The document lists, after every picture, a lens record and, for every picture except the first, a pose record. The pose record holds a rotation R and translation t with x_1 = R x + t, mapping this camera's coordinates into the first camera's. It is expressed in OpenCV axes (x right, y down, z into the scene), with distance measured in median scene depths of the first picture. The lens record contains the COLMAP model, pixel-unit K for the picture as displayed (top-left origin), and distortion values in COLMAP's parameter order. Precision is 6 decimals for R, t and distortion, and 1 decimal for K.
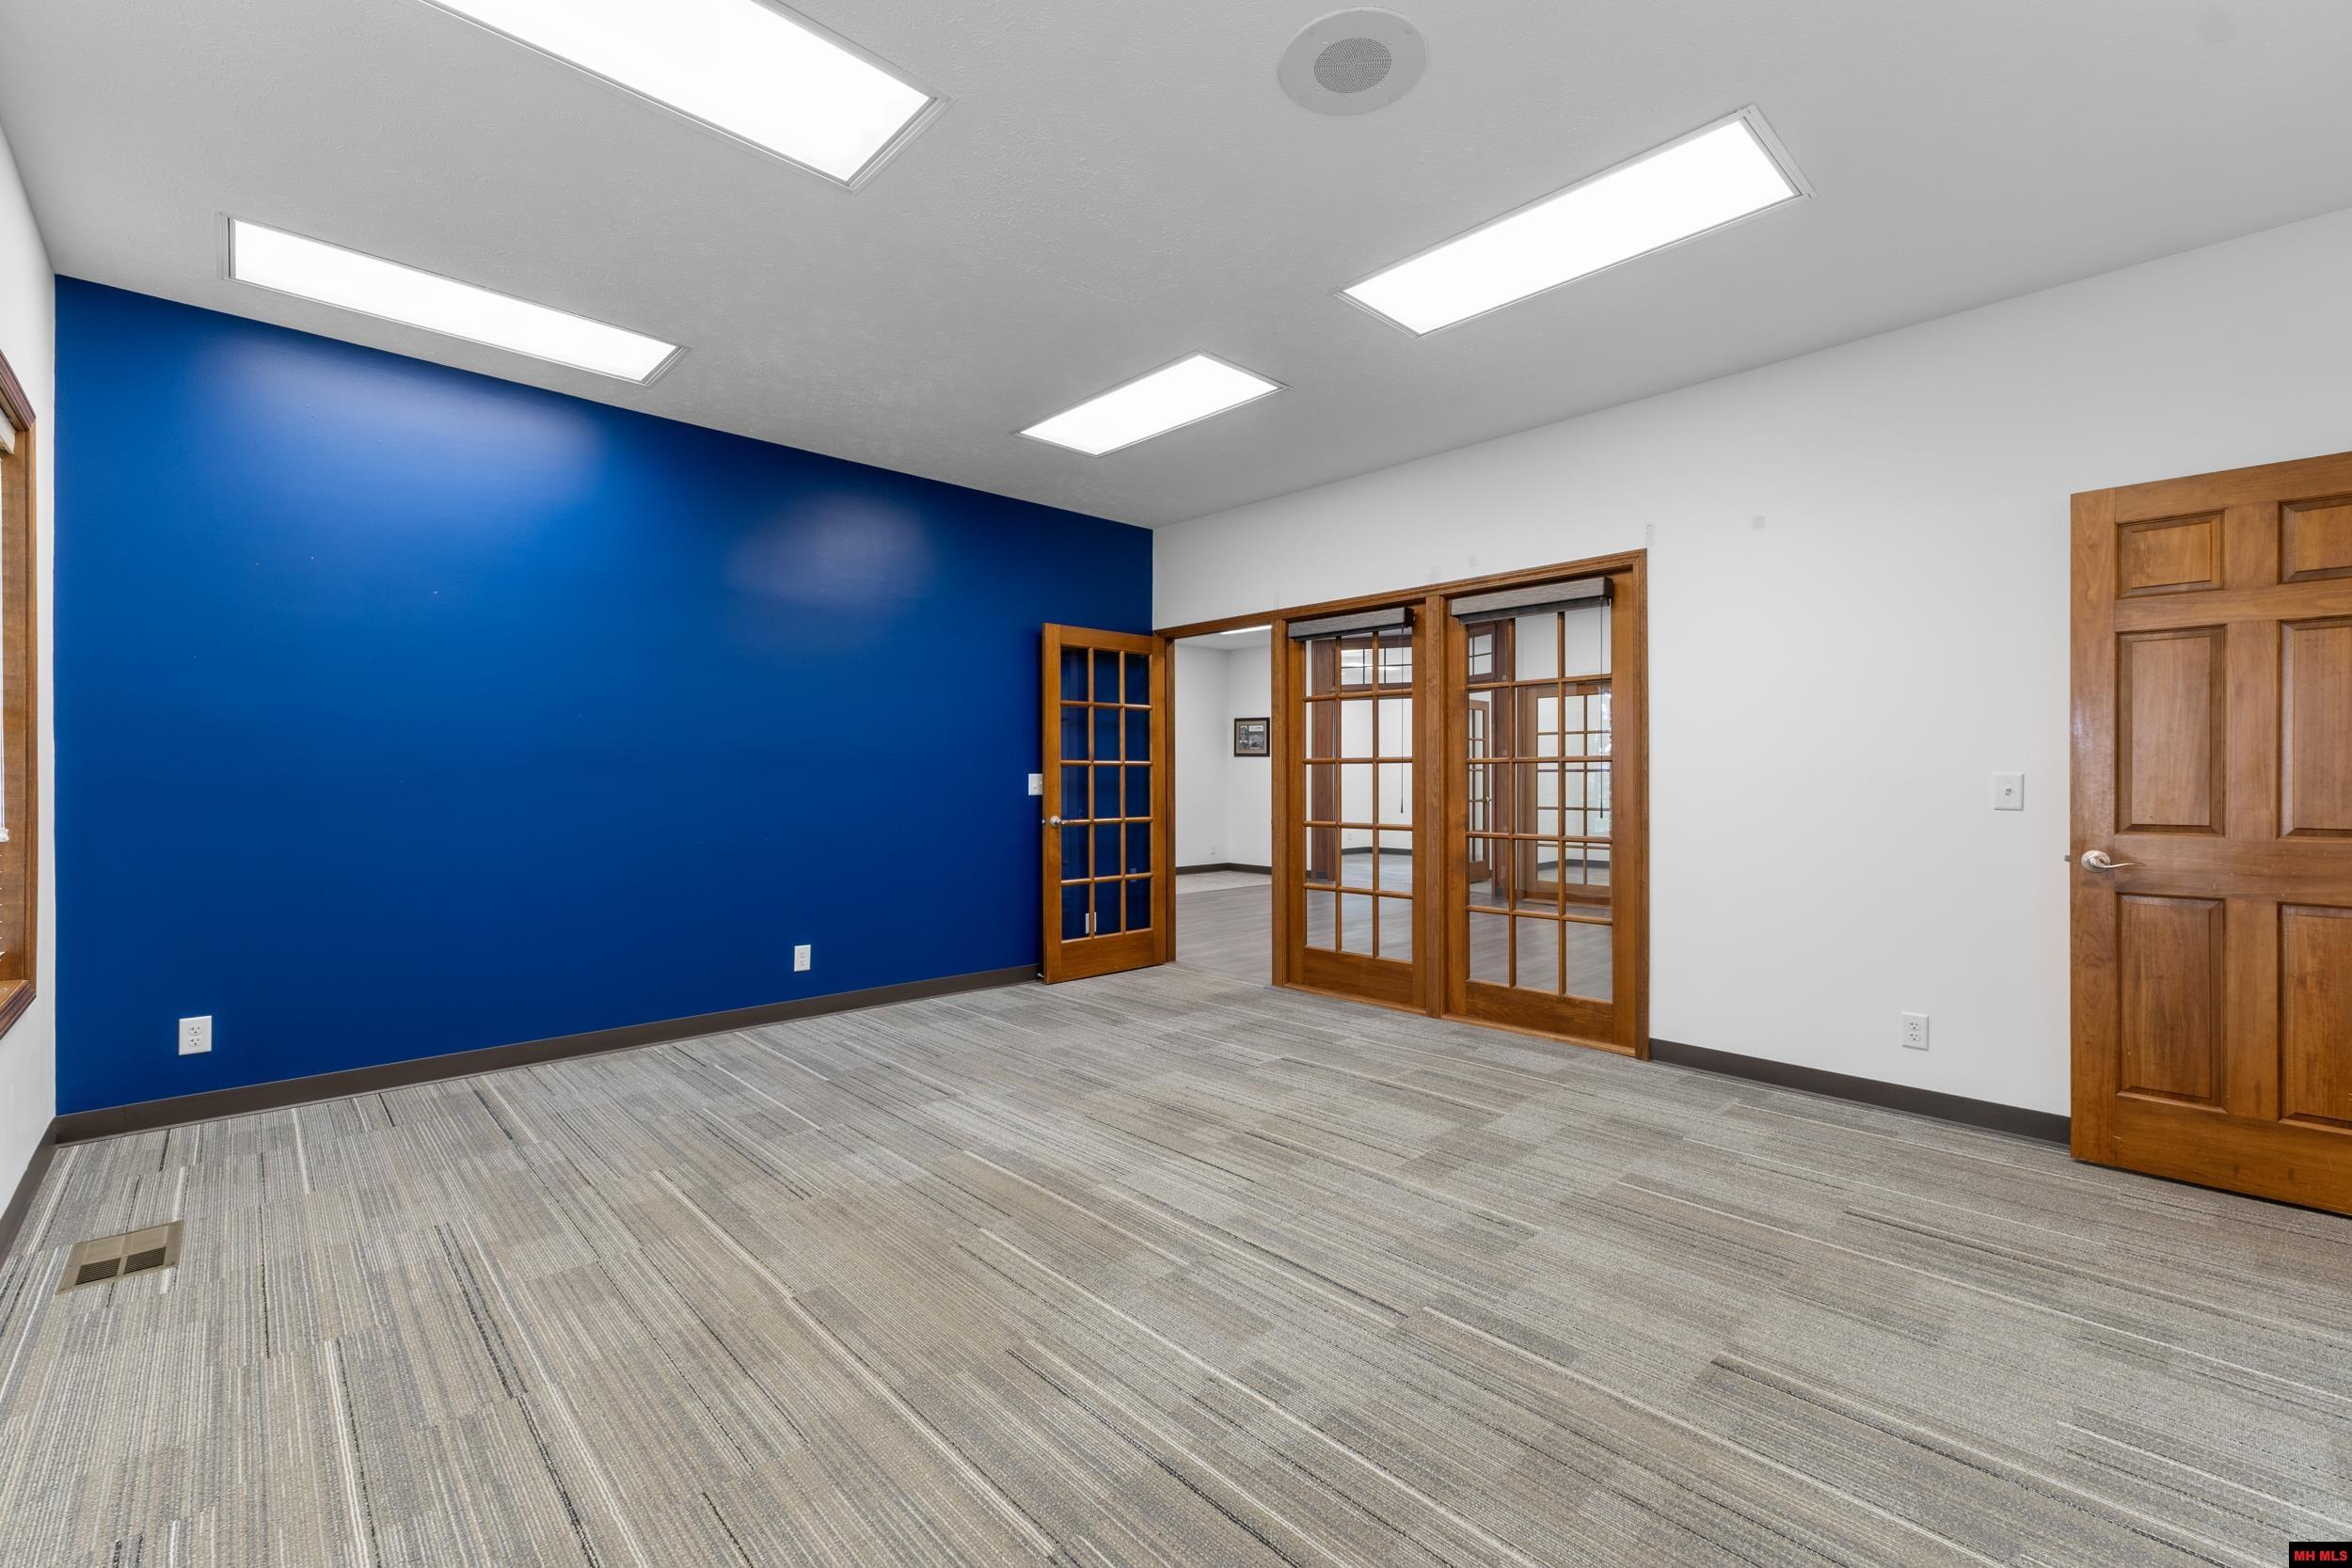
lens RADIAL K [[988.5, 0, 1181.2], [0, 988.5, 784.8], [0, 0, 1]] dist [0.000993, -0.000007]
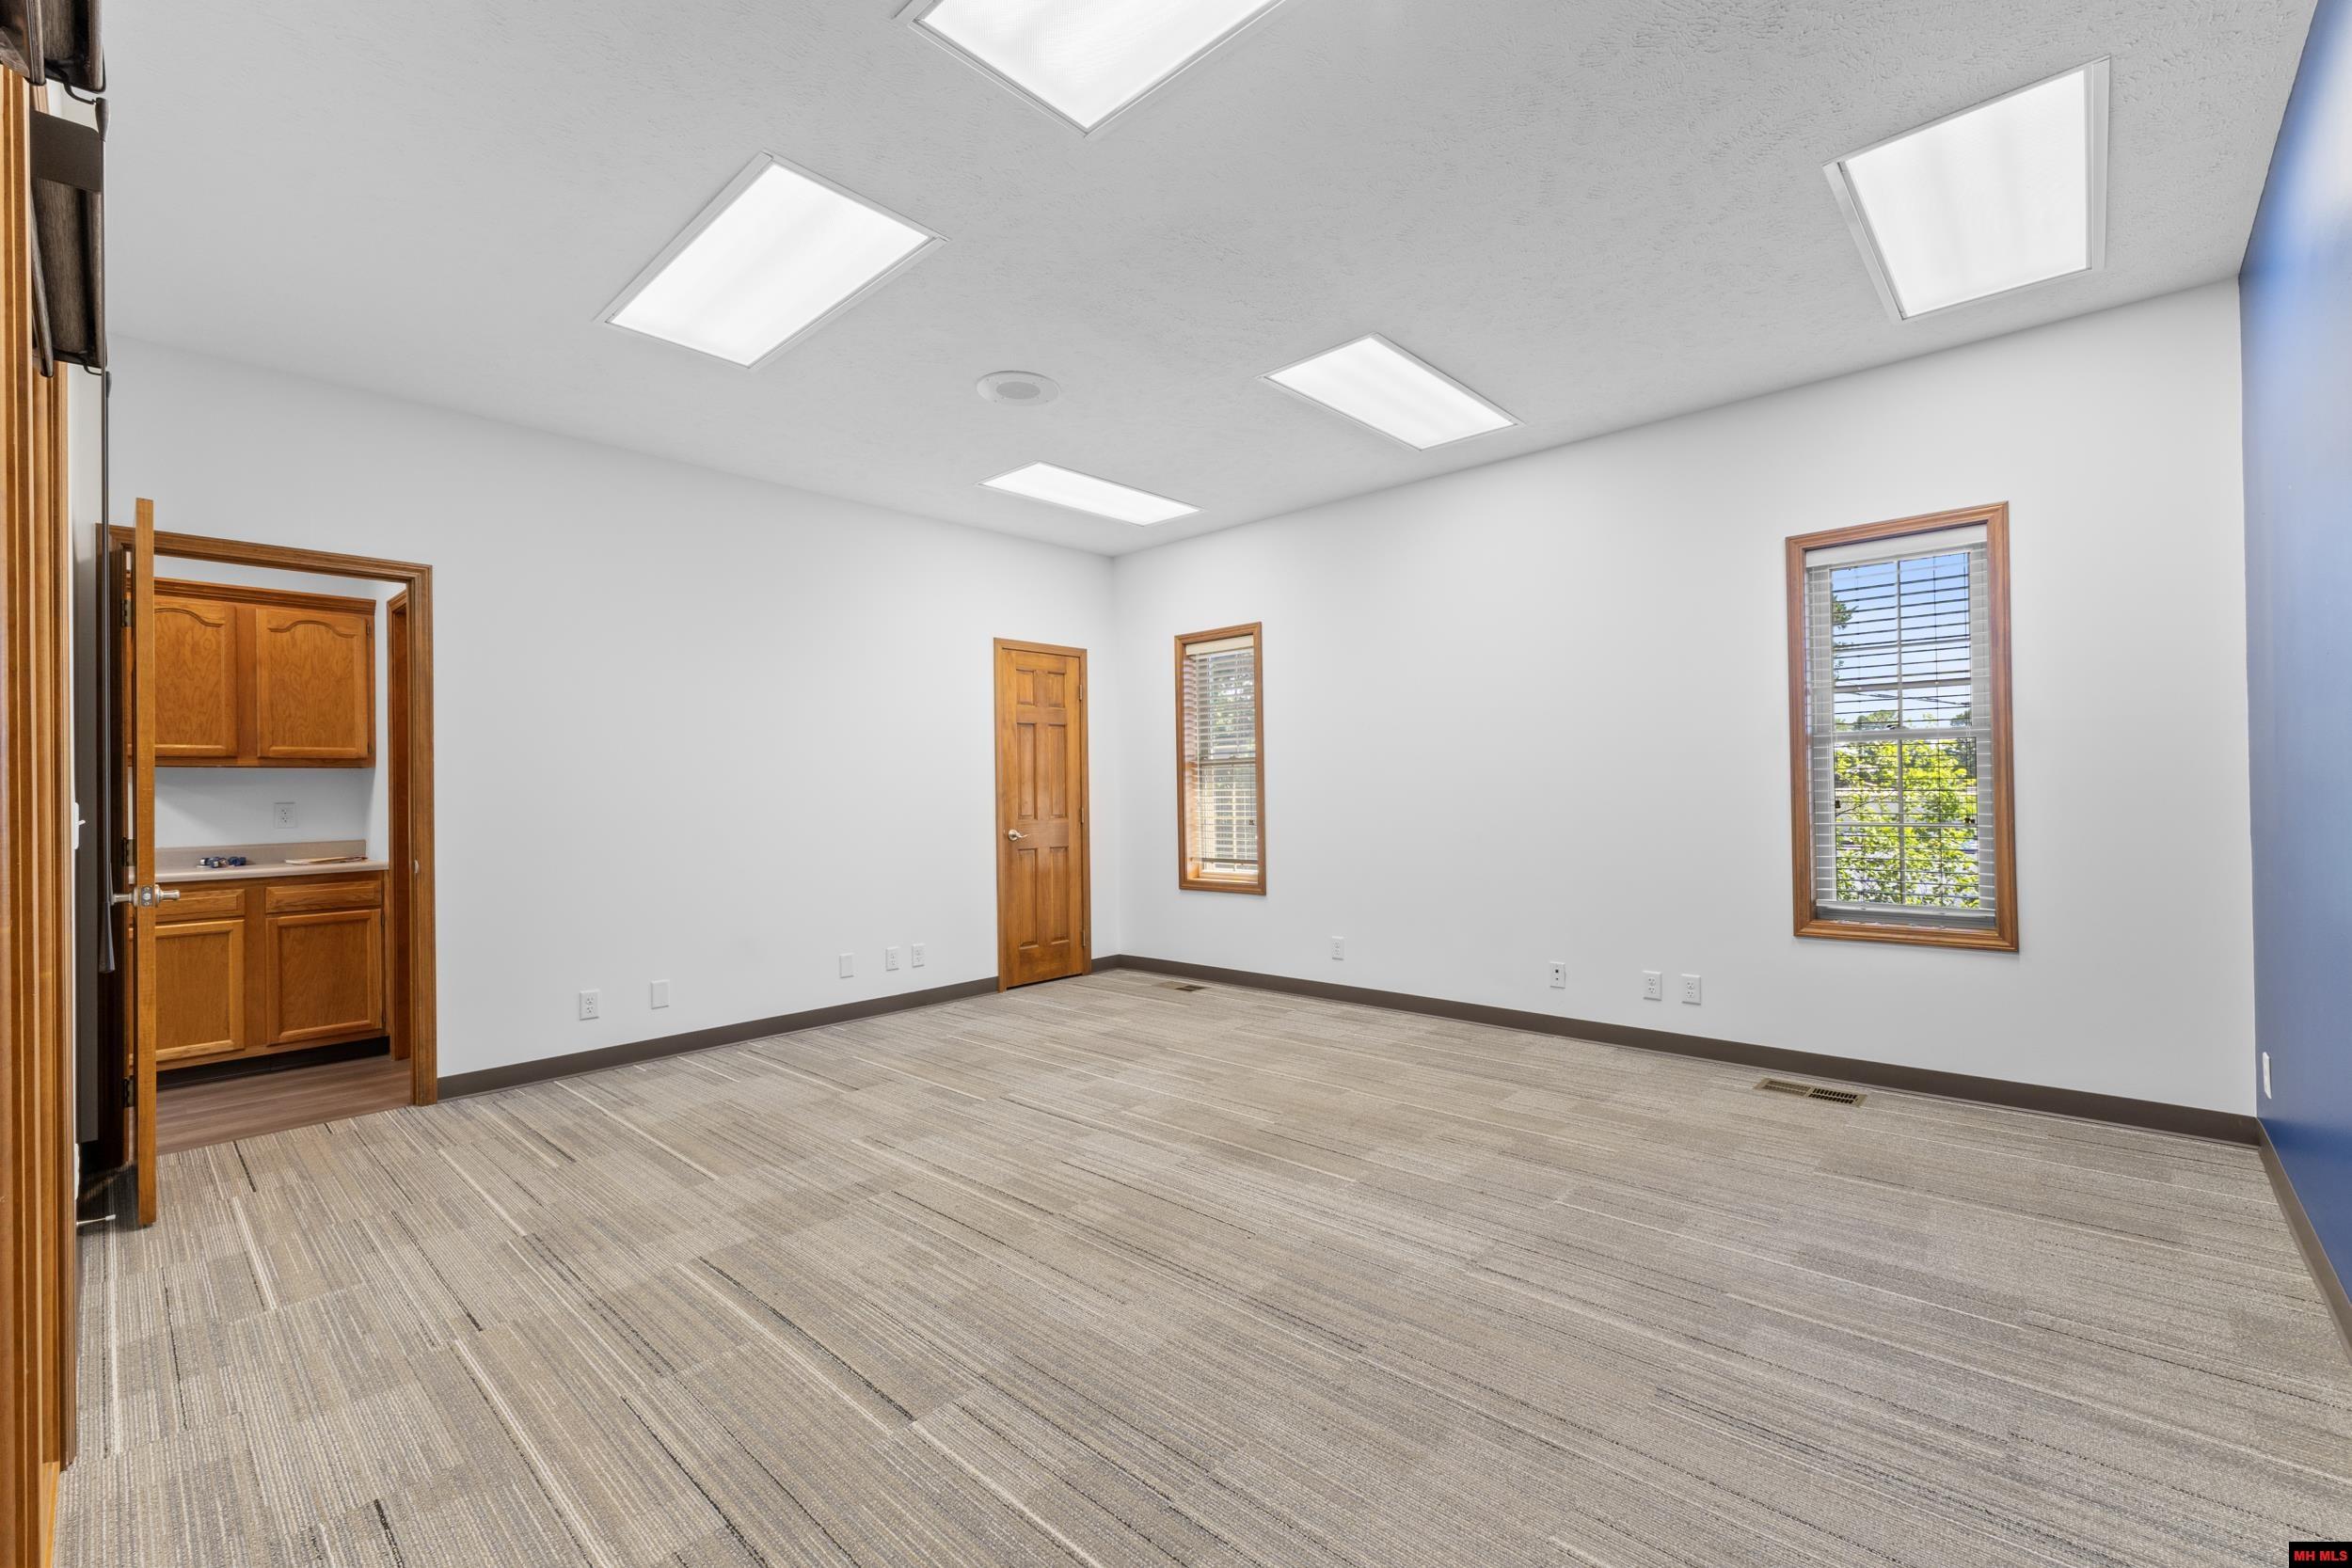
lens RADIAL K [[988.5, 0, 1181.2], [0, 988.5, 784.8], [0, 0, 1]] dist [0.000993, -0.000007]
pose [[-0.997669, 0.012915, -0.067000, 0.008324], [0.013075, 0.999913, -0.001945, -0.013961], [0.066969, -0.002817, -0.997751, 2.028931]]
